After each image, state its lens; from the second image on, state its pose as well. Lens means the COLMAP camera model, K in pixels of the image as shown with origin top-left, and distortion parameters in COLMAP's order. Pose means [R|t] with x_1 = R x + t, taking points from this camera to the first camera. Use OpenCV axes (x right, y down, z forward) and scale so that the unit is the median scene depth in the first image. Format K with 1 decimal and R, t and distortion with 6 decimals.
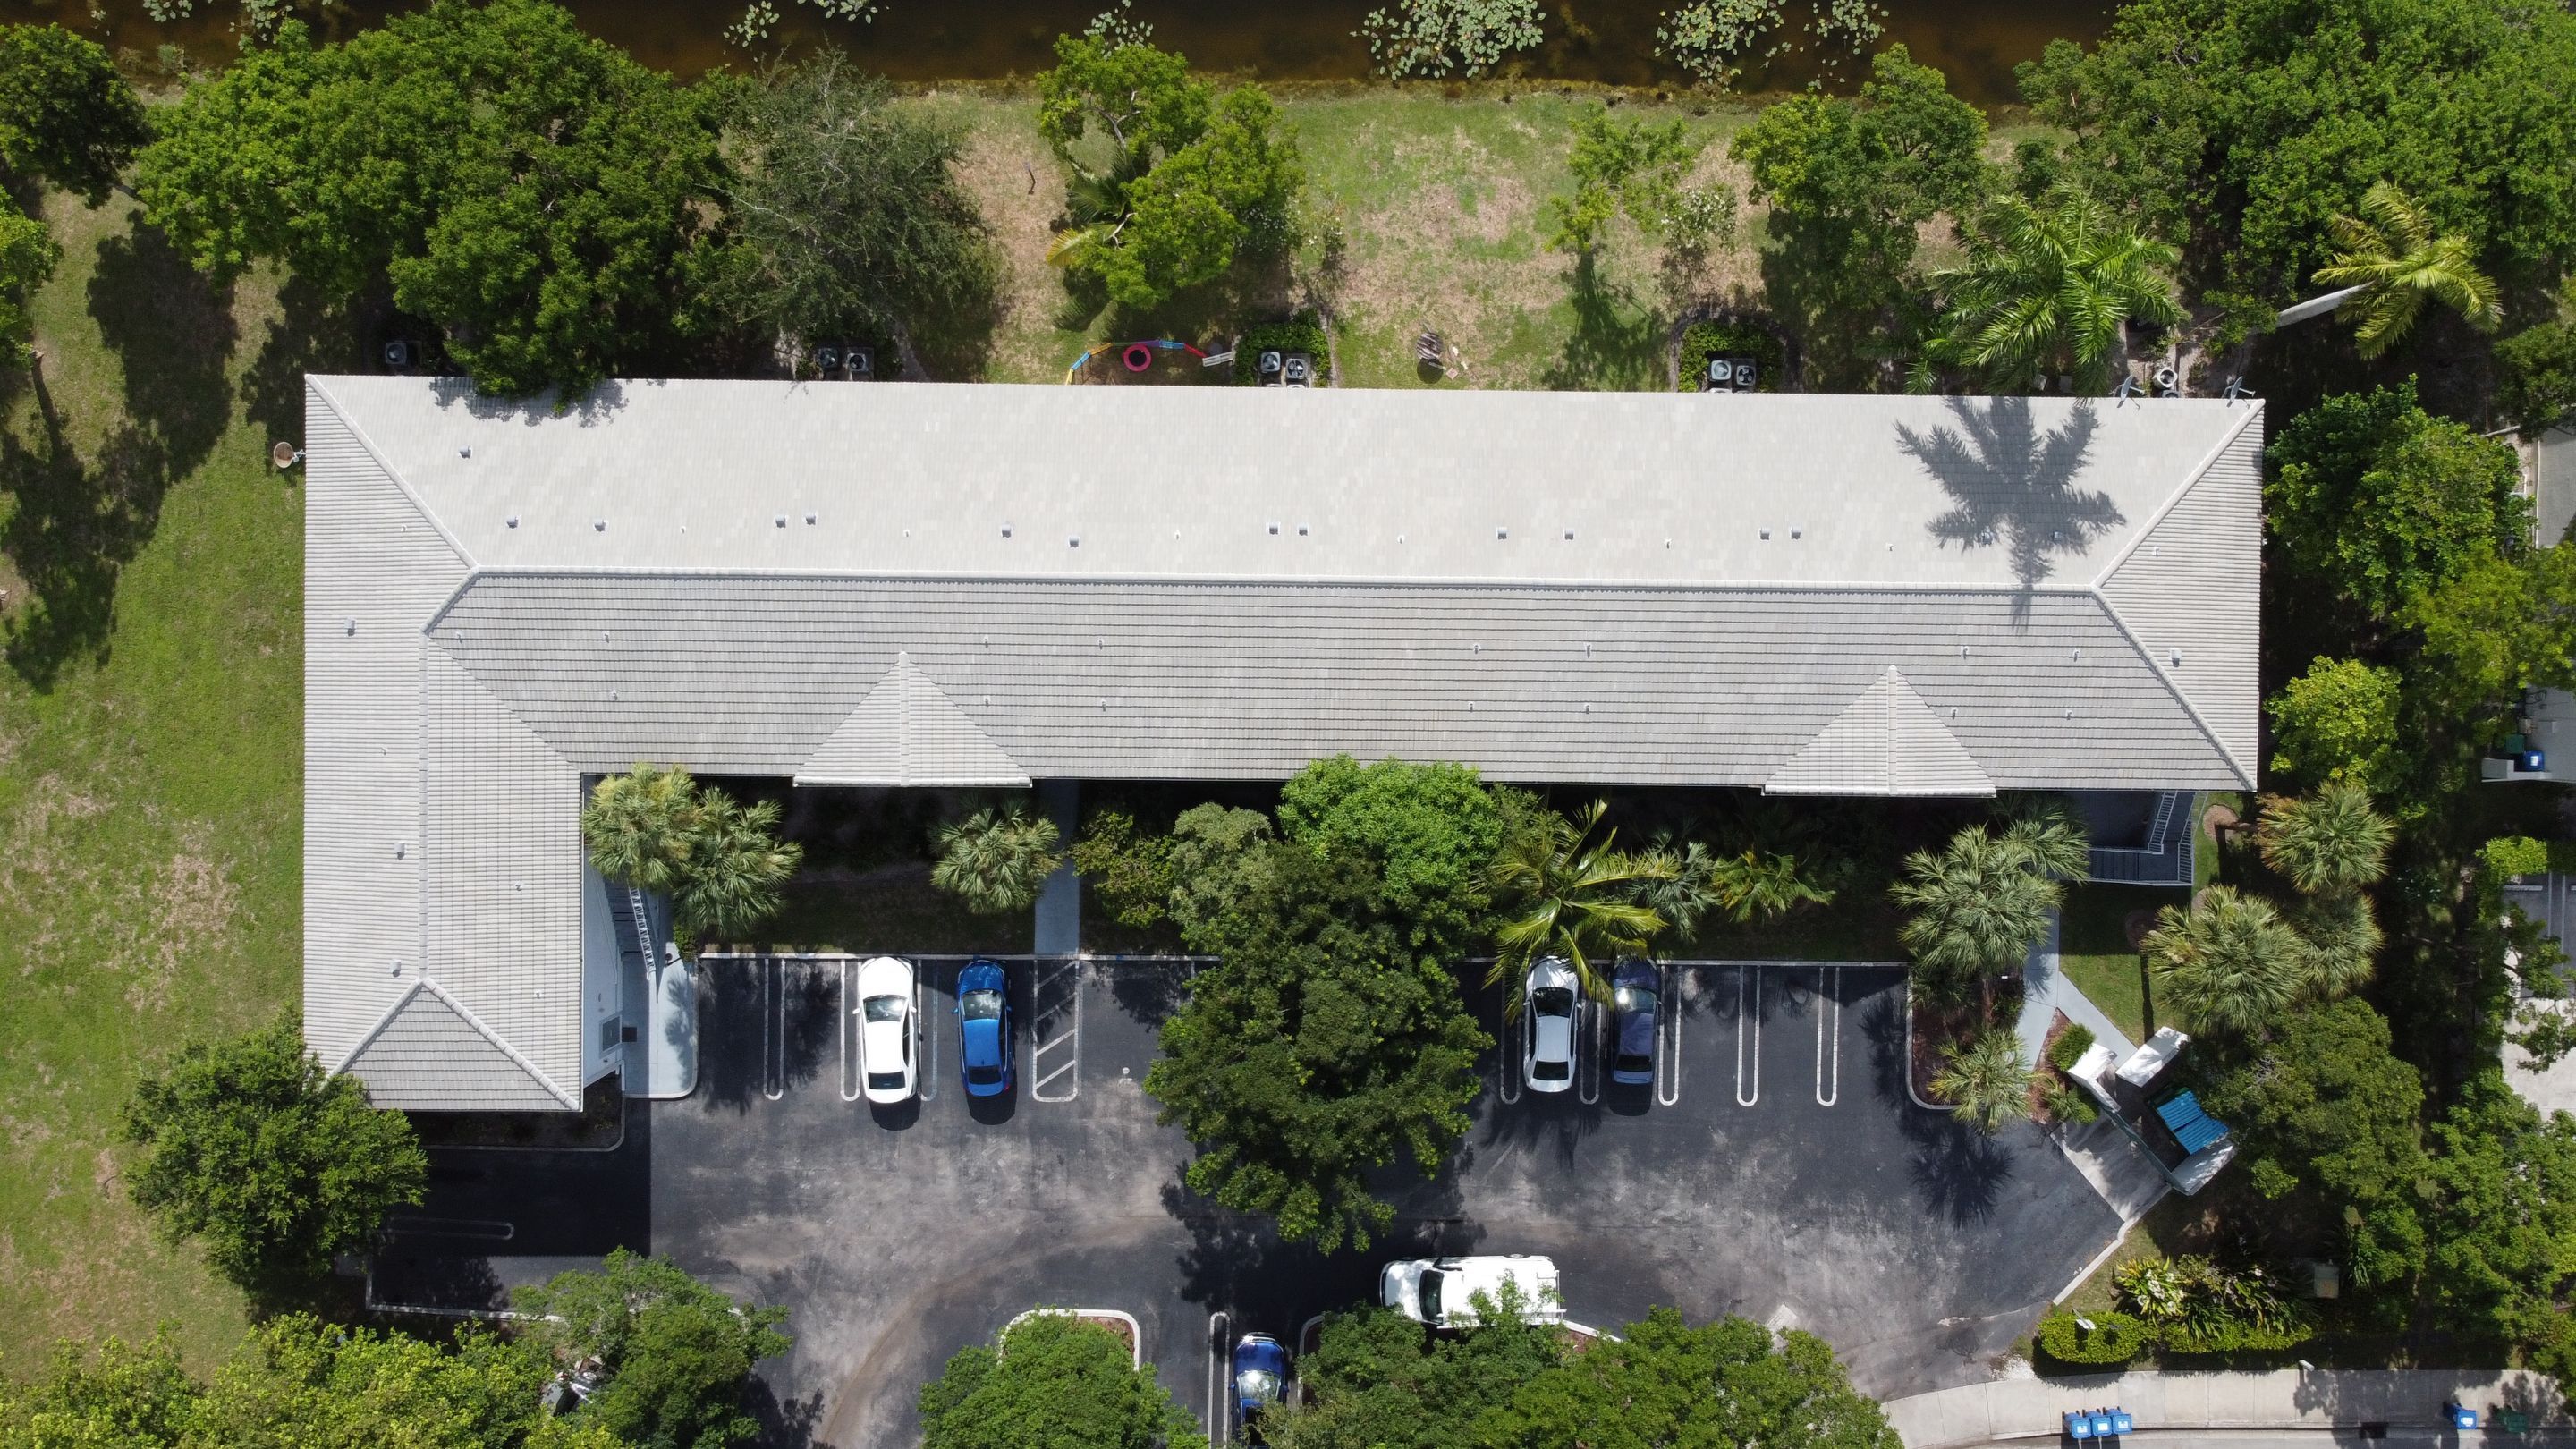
lens RADIAL K [[1942.1, 0, 1282.2], [0, 1942.1, 702.0], [0, 0, 1]] dist [0.008322, -0.011118]
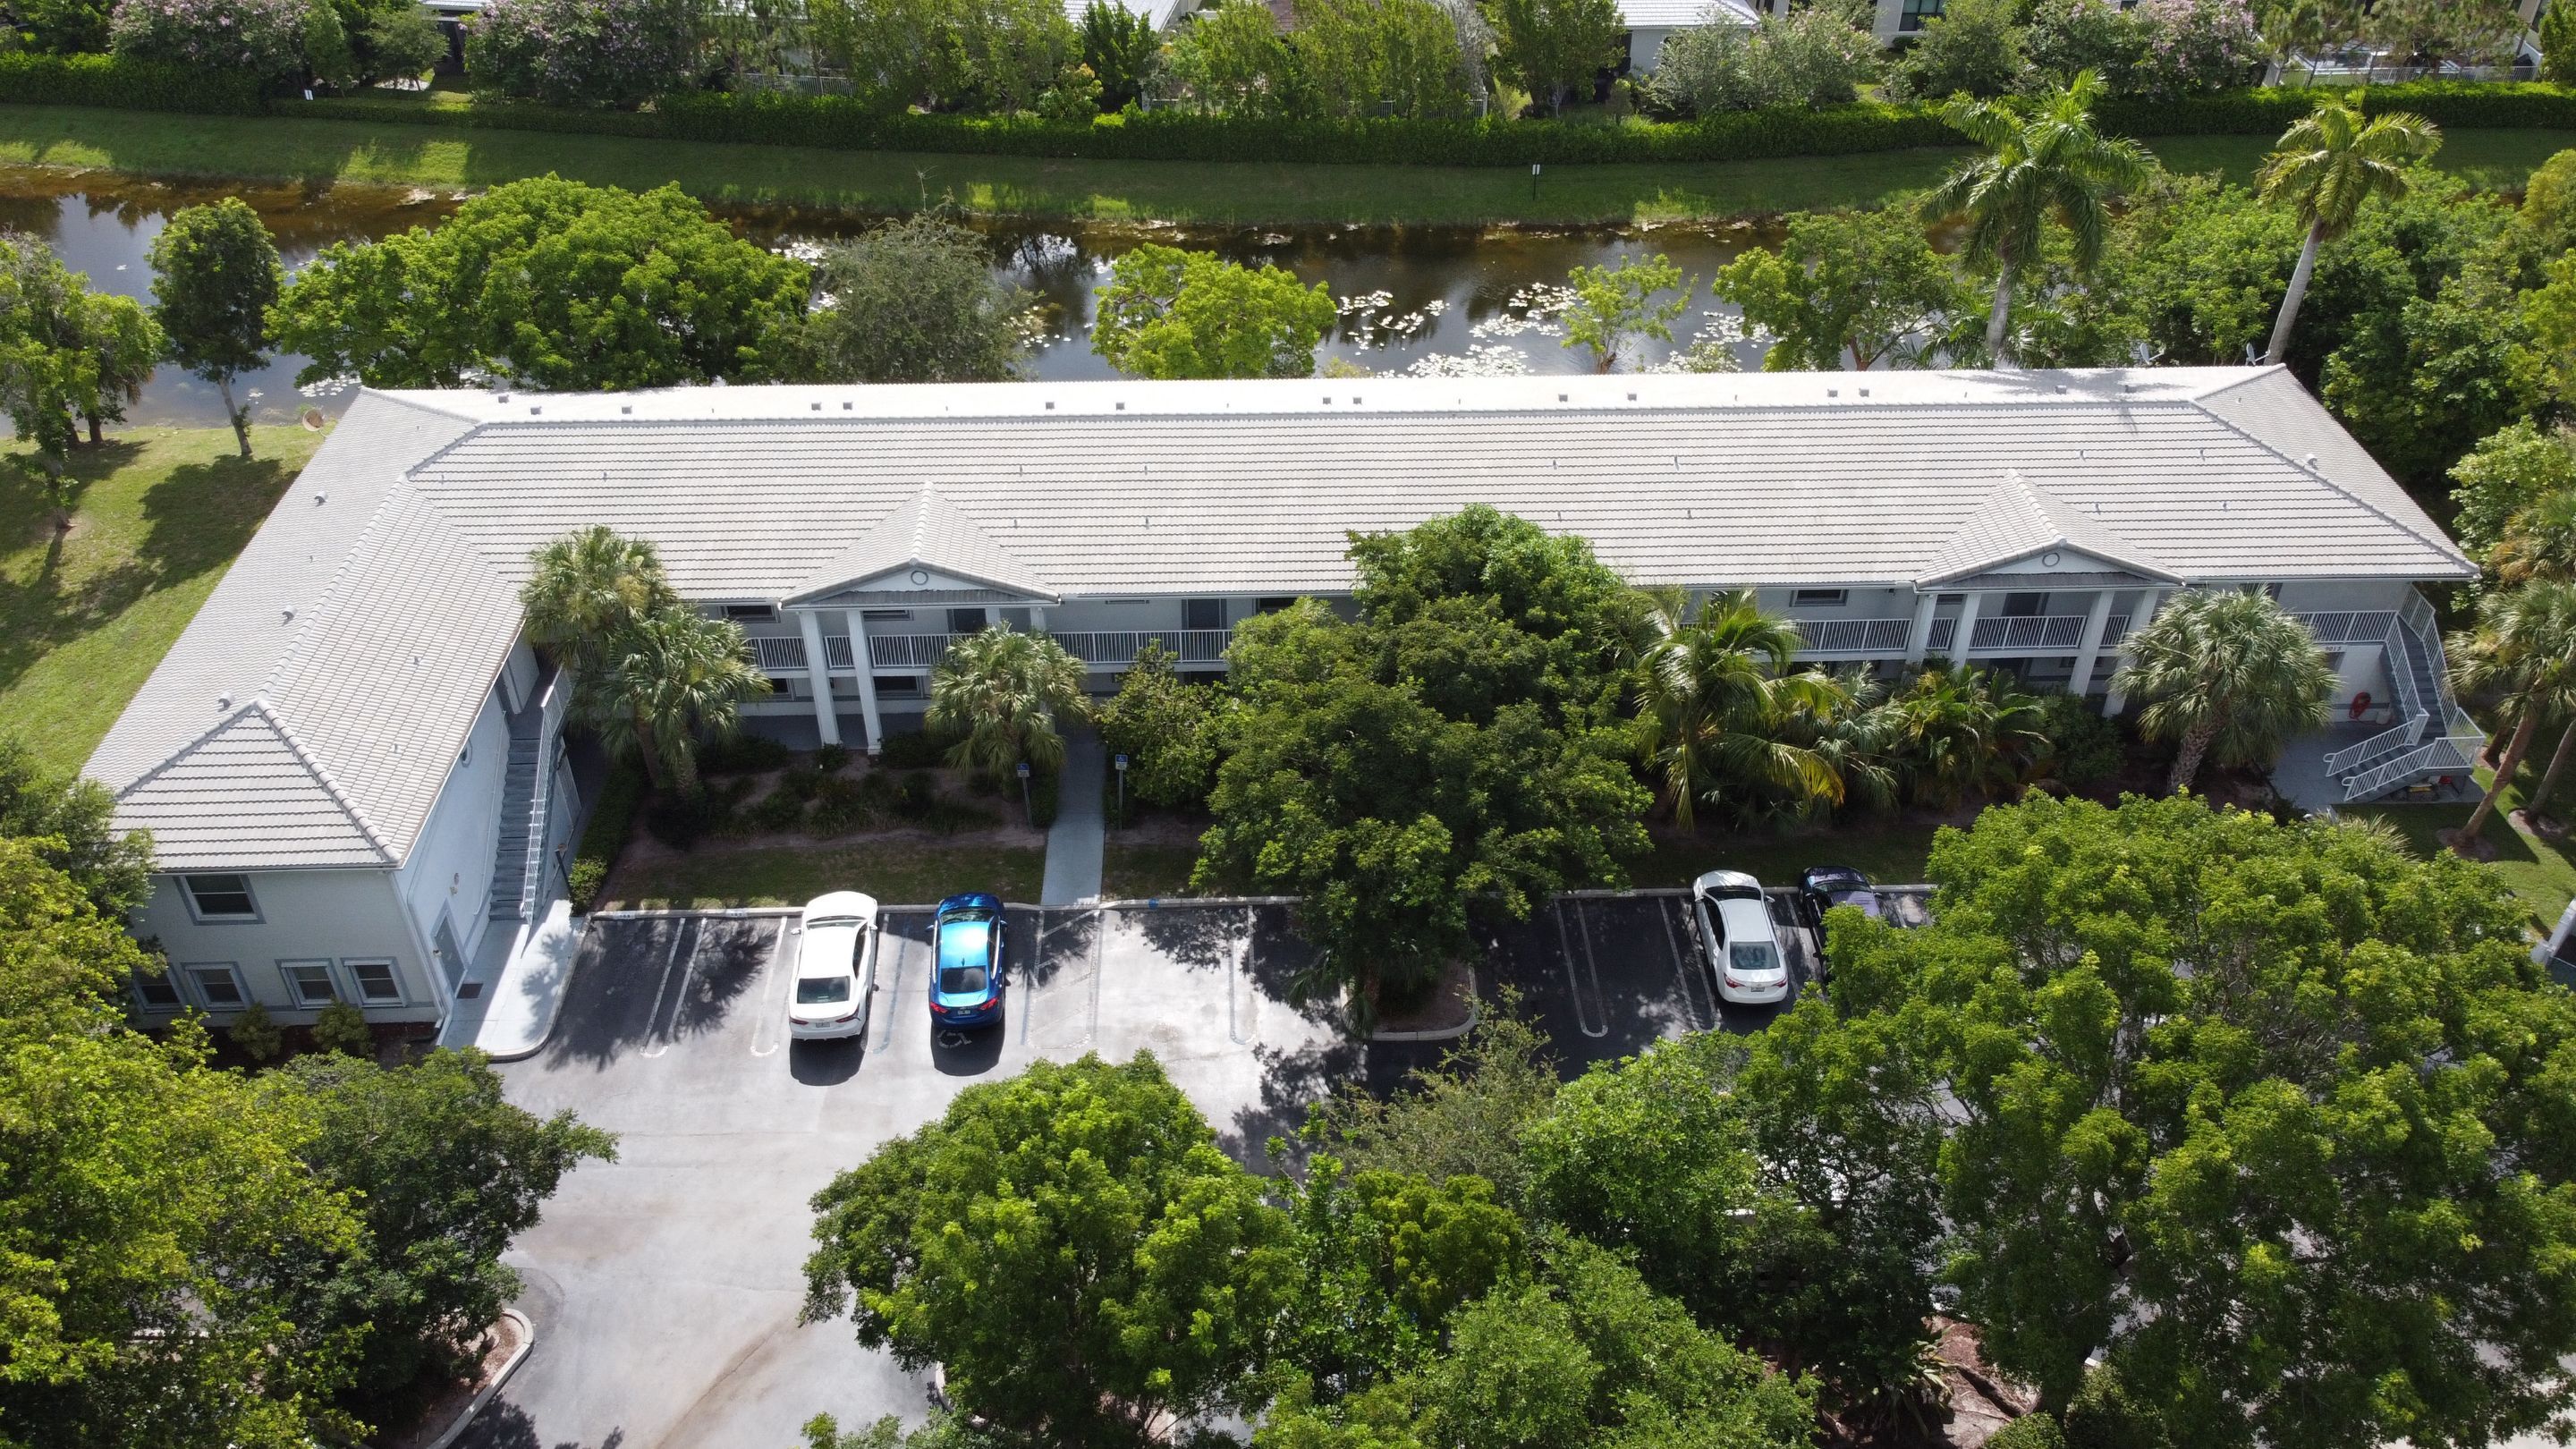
lens RADIAL K [[1942.1, 0, 1278.4], [0, 1942.1, 723.3], [0, 0, 1]] dist [0.008322, -0.011118]
pose [[0.999202, -0.030313, 0.026002, -0.052615], [0.038956, 0.596322, -0.801800, 0.700648], [0.008799, 0.802173, 0.597027, 0.494145]]
